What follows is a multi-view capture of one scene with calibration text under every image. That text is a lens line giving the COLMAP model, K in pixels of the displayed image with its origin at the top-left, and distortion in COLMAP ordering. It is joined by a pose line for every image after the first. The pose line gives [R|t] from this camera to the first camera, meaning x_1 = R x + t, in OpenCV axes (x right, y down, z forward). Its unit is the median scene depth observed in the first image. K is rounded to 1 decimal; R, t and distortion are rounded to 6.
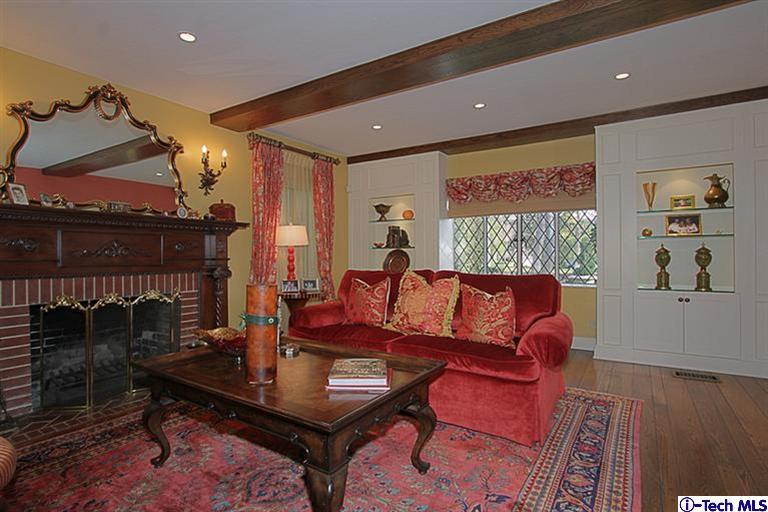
lens RADIAL K [[424.5, 0, 371.0], [0, 424.5, 256.6], [0, 0, 1]] dist [-0.004067, -0.000855]
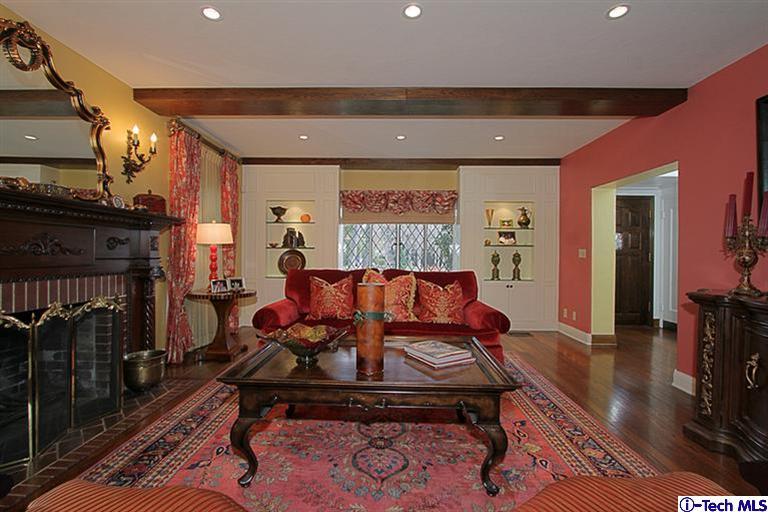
lens RADIAL K [[379.1, 0, 387.0], [0, 379.1, 256.5], [0, 0, 1]] dist [0.000235, 0.000595]
pose [[0.833853, 0.008796, 0.551916, -0.374604], [-0.011153, 0.999937, 0.000914, -0.003476], [-0.551874, -0.006918, 0.833899, 0.076689]]
